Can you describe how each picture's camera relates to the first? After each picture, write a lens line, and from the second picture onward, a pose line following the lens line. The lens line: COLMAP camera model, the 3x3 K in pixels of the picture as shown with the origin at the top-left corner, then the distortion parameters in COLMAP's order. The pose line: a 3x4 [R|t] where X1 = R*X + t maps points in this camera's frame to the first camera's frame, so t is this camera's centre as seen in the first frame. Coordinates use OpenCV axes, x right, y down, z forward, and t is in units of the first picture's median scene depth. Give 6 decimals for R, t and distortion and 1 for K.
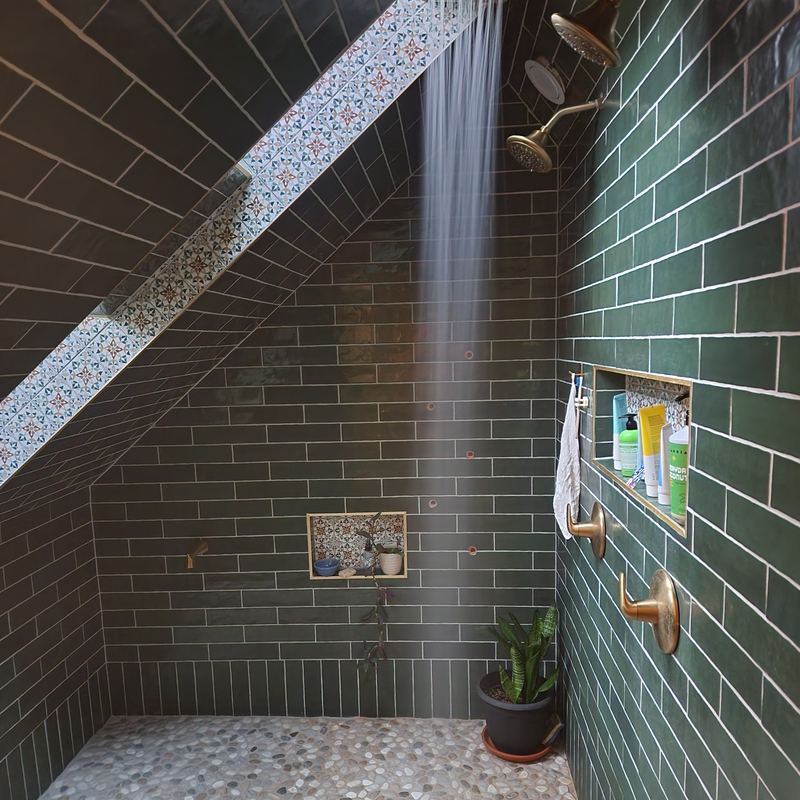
lens RADIAL K [[702.1, 0, 400.7], [0, 702.1, 445.7], [0, 0, 1]] dist [0.084752, -0.041385]
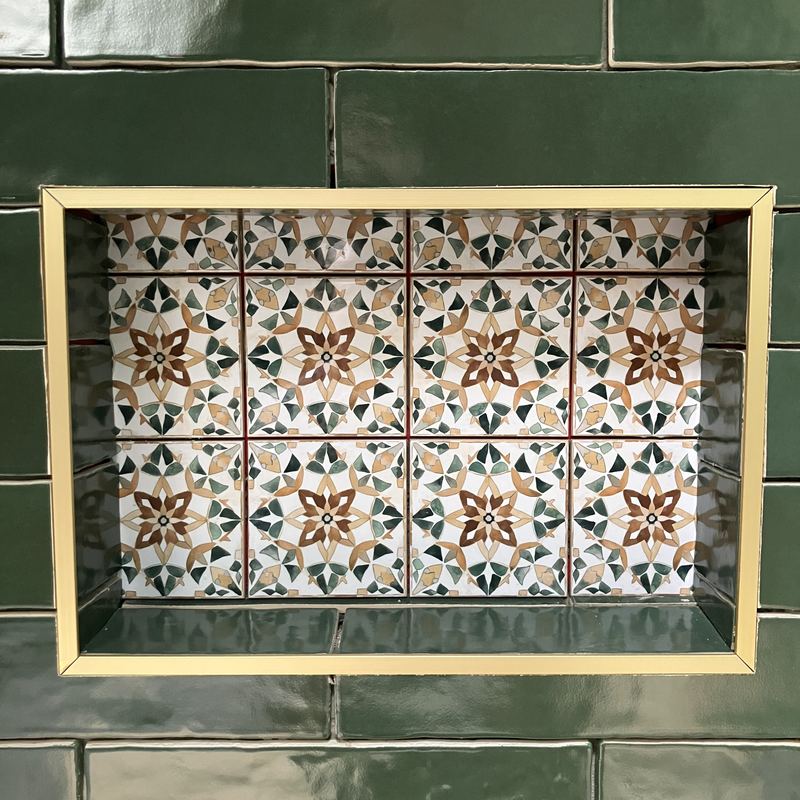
lens RADIAL K [[915.8, 0, 401.2], [0, 915.8, 403.0], [0, 0, 1]] dist [0.018605, 0.000000]
pose [[0.997880, 0.024291, 0.060380, -0.076740], [-0.020523, 0.997850, -0.062251, 0.152322], [-0.061762, 0.060879, 0.996232, 0.848823]]
